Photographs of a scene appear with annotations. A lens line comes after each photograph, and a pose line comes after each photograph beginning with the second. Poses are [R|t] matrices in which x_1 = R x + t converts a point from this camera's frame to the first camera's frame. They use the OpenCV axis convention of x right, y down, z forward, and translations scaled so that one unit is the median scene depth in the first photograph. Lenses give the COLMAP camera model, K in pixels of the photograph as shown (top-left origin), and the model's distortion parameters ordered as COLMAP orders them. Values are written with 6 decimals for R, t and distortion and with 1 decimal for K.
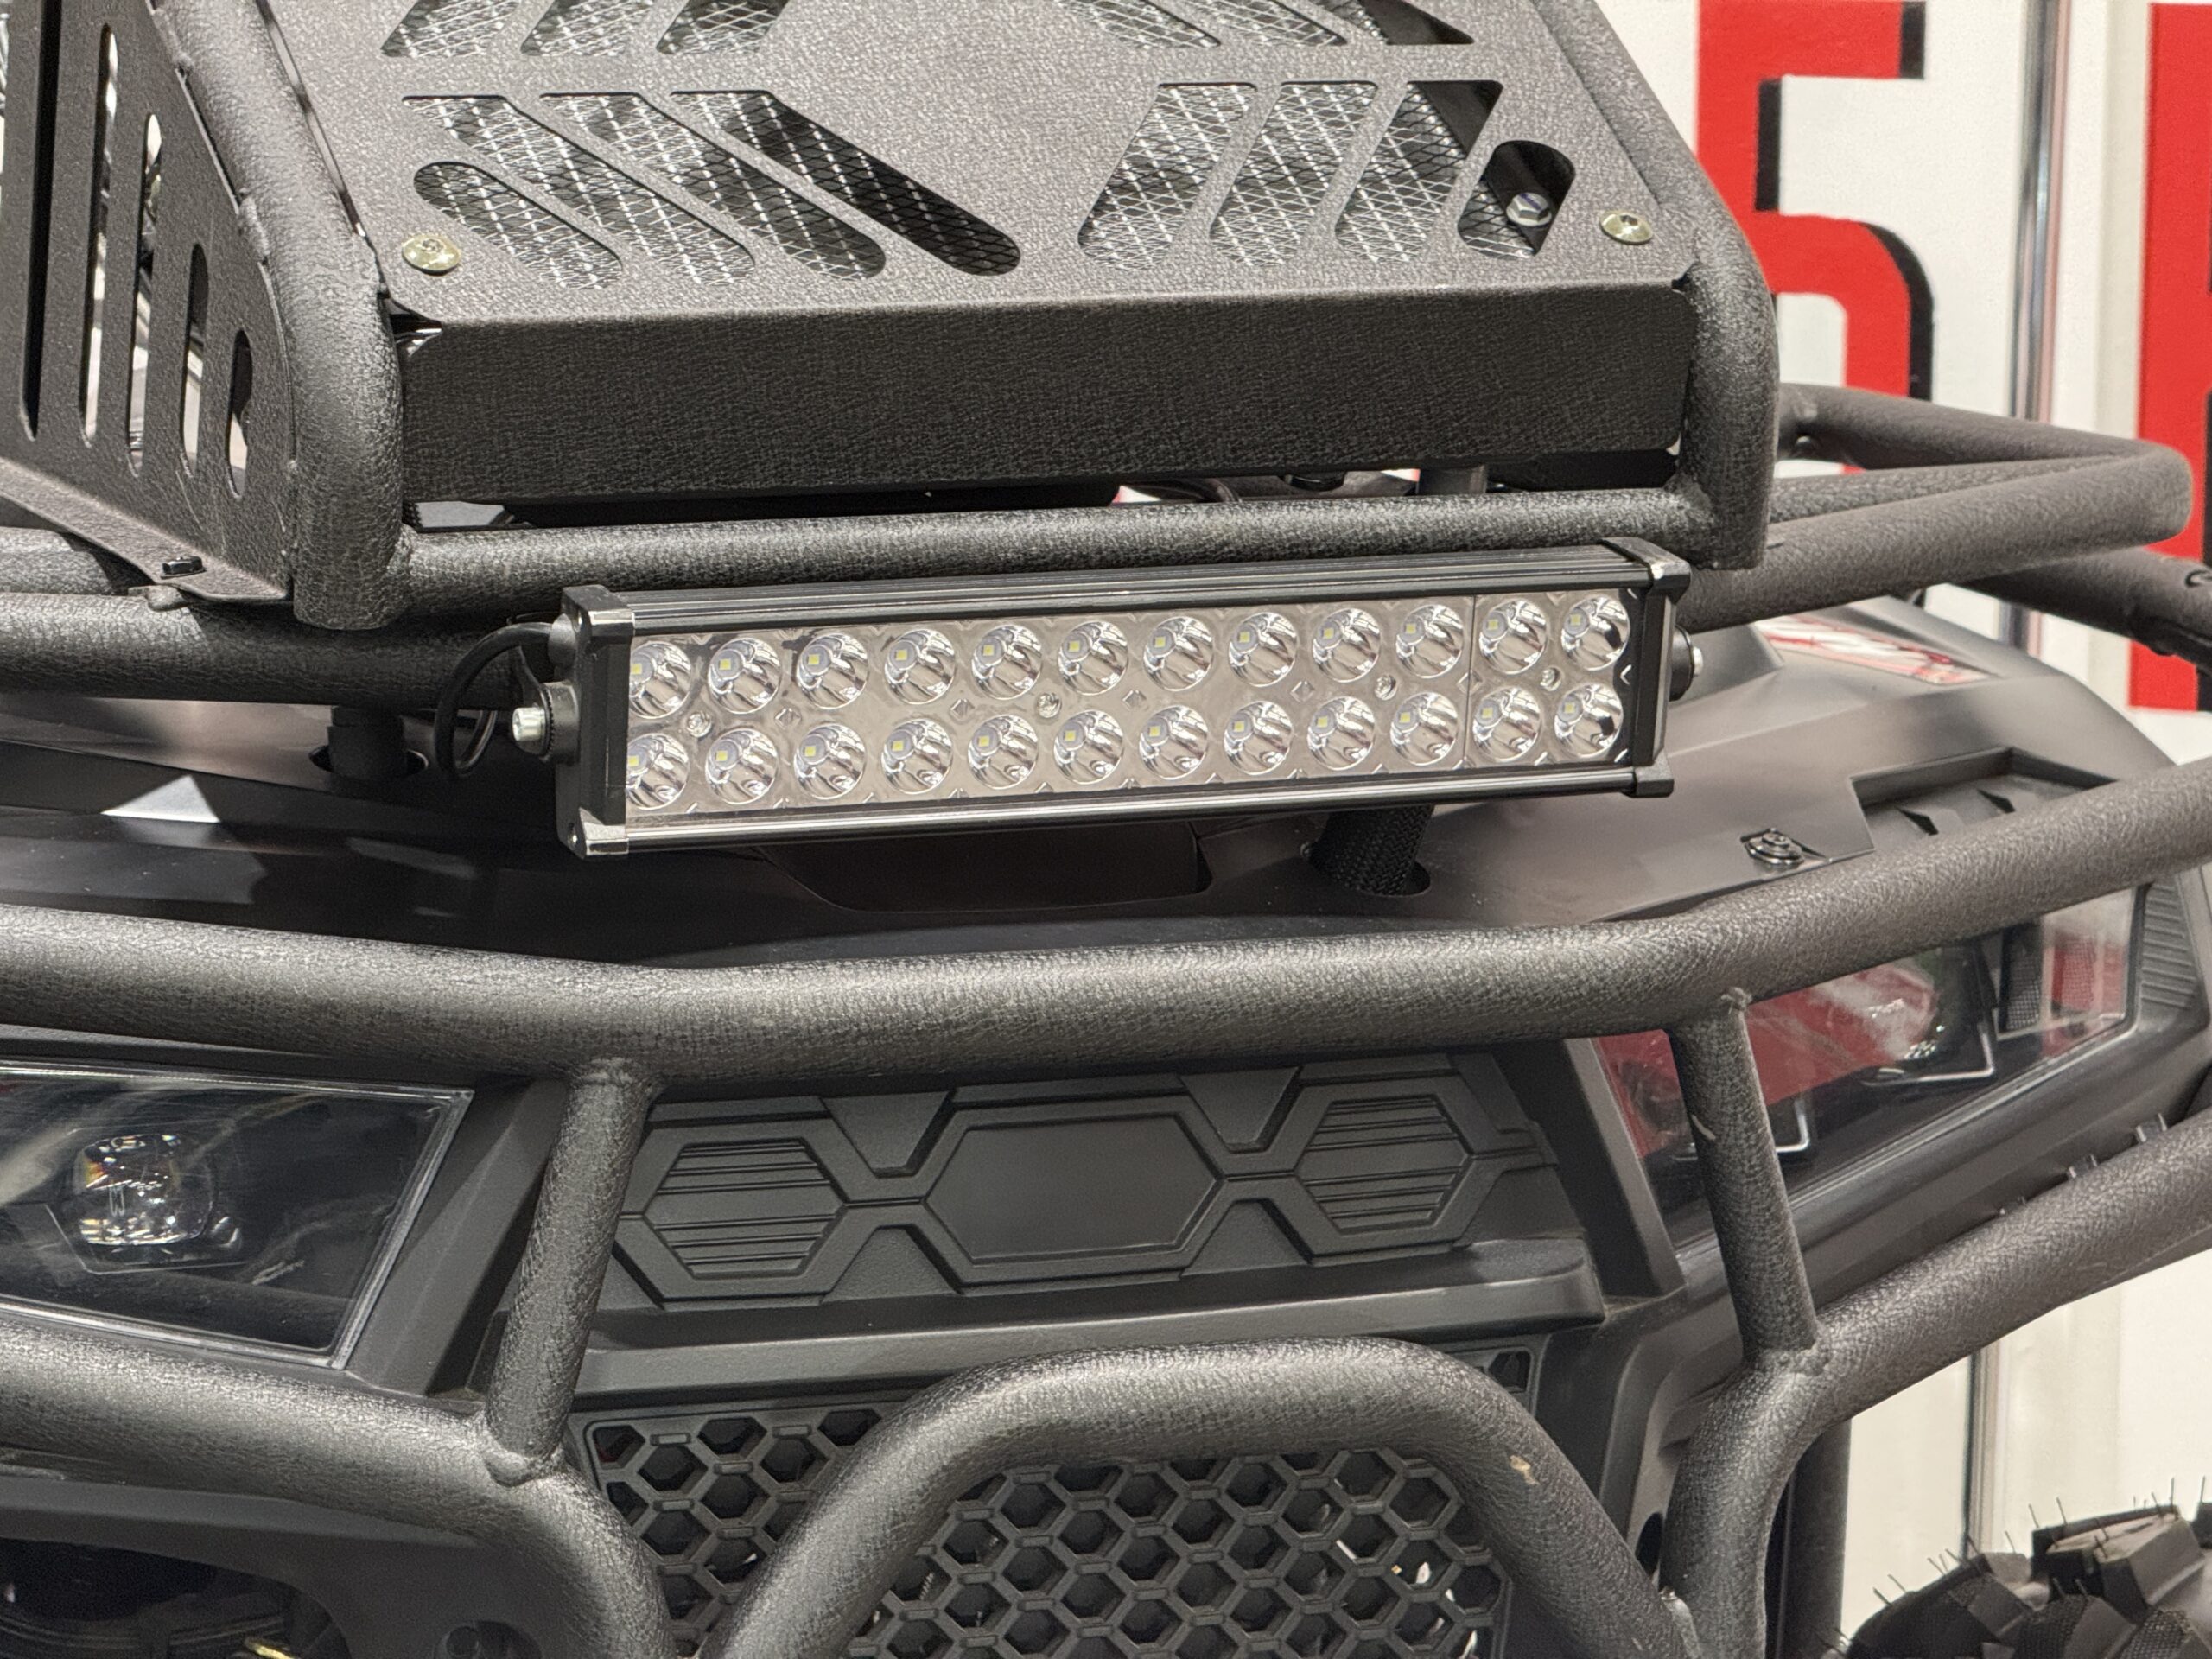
lens RADIAL K [[7882.9, 0, 1097.7], [0, 7882.9, 813.9], [0, 0, 1]] dist [0.246611, 0.000000]
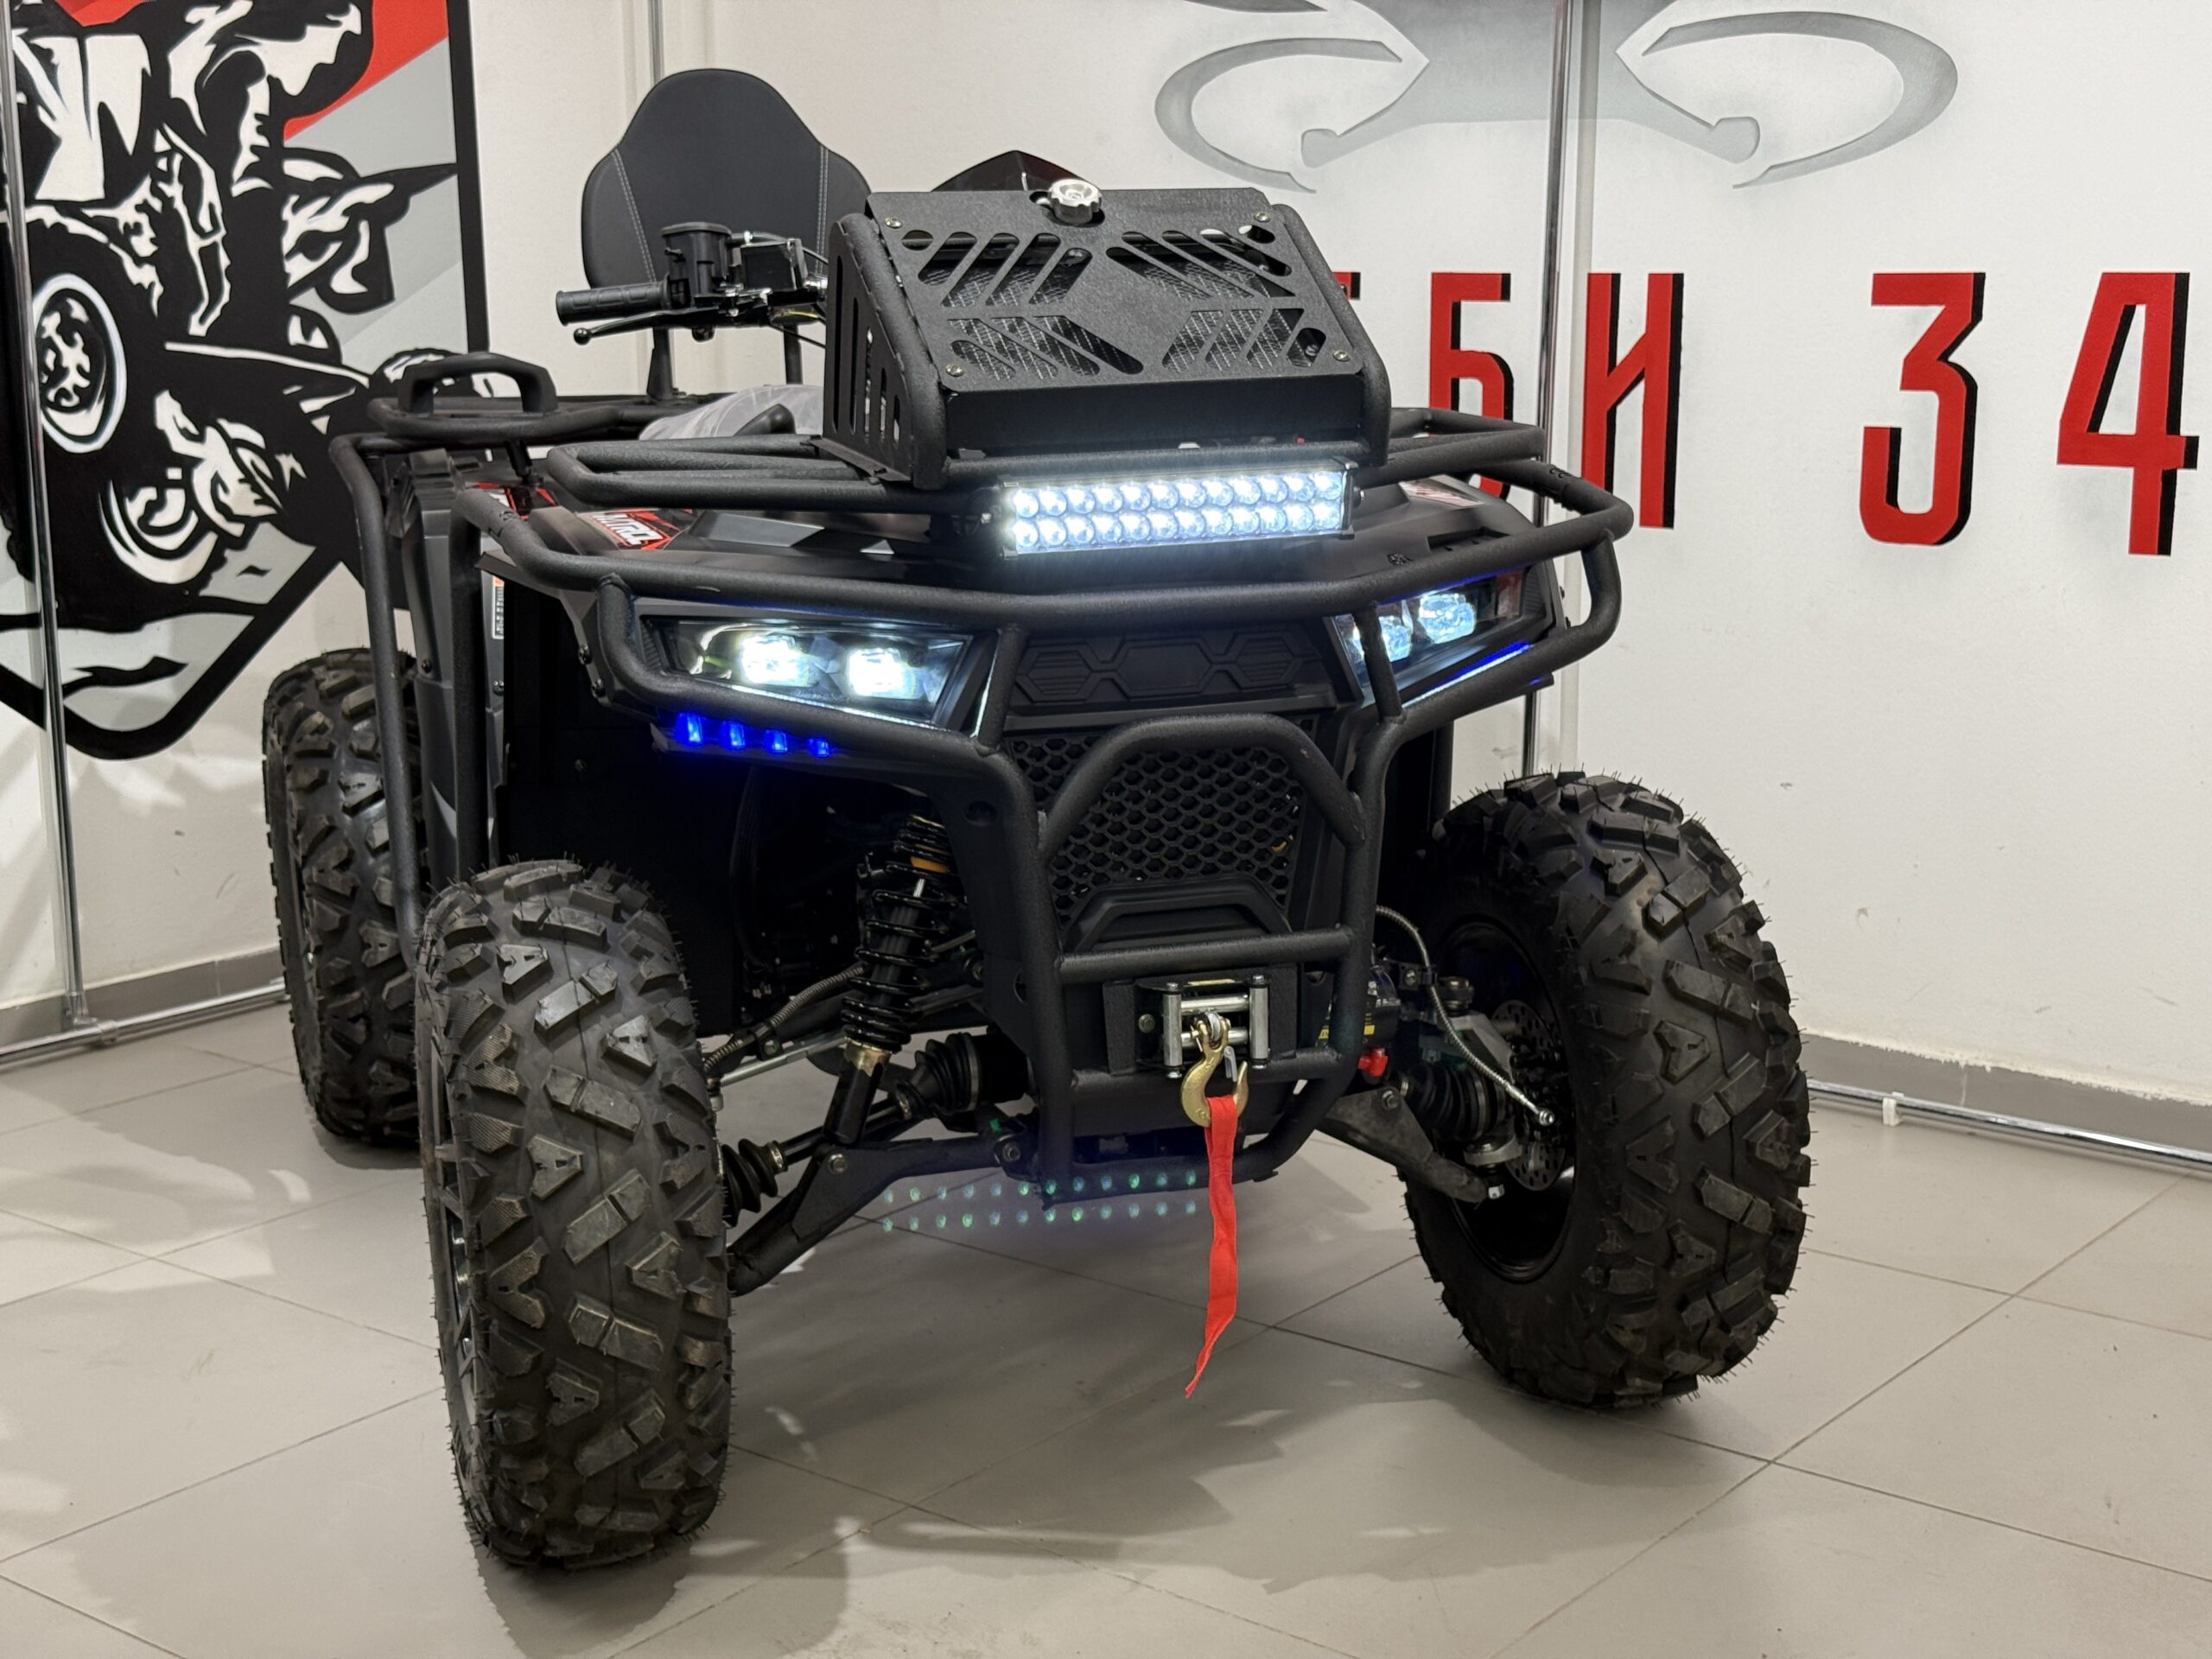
lens RADIAL K [[3054.0, 0, 1092.1], [0, 3054.0, 828.2], [0, 0, 1]] dist [0.121884, 0.000000]
pose [[0.997819, -0.004480, -0.065863, 0.048964], [0.009574, 0.996967, 0.077231, 0.017506], [0.065318, -0.077693, 0.994835, -0.224414]]
